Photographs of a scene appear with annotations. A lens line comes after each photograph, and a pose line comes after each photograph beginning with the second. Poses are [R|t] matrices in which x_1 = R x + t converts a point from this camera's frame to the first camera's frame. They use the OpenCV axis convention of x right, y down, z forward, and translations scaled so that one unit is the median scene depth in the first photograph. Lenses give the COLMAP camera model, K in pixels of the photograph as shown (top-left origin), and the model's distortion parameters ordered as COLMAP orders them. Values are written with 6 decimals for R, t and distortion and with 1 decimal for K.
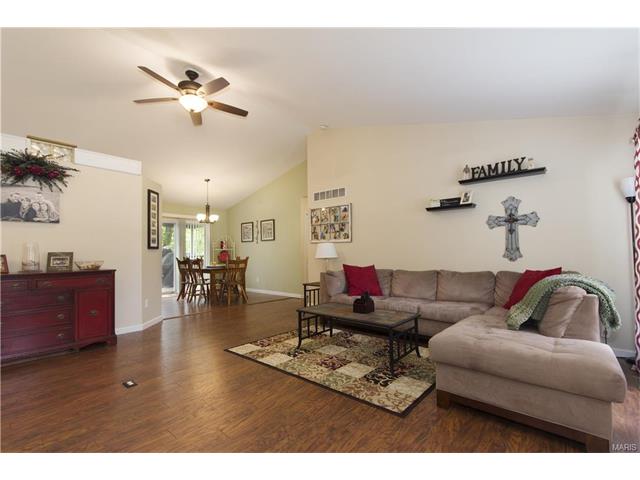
lens RADIAL K [[295.2, 0, 316.4], [0, 295.2, 241.5], [0, 0, 1]] dist [0.004010, 0.000376]
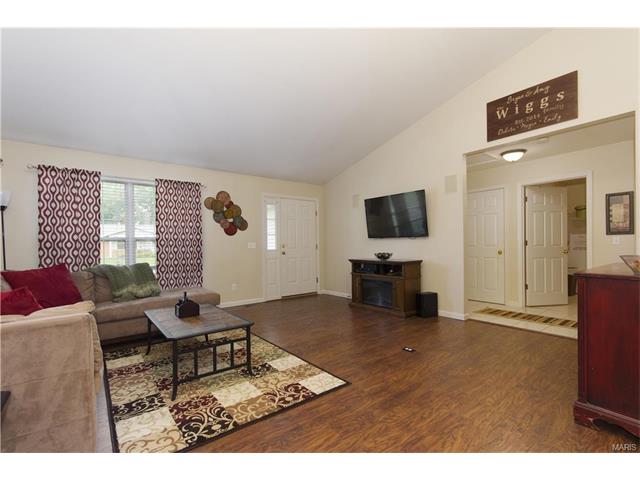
lens RADIAL K [[295.2, 0, 320.3], [0, 295.2, 244.0], [0, 0, 1]] dist [0.004010, 0.000376]
pose [[-0.982933, 0.010231, 0.183682, -0.390247], [0.002540, 0.999112, -0.042055, 0.061258], [-0.183949, -0.040871, -0.982086, 1.791031]]
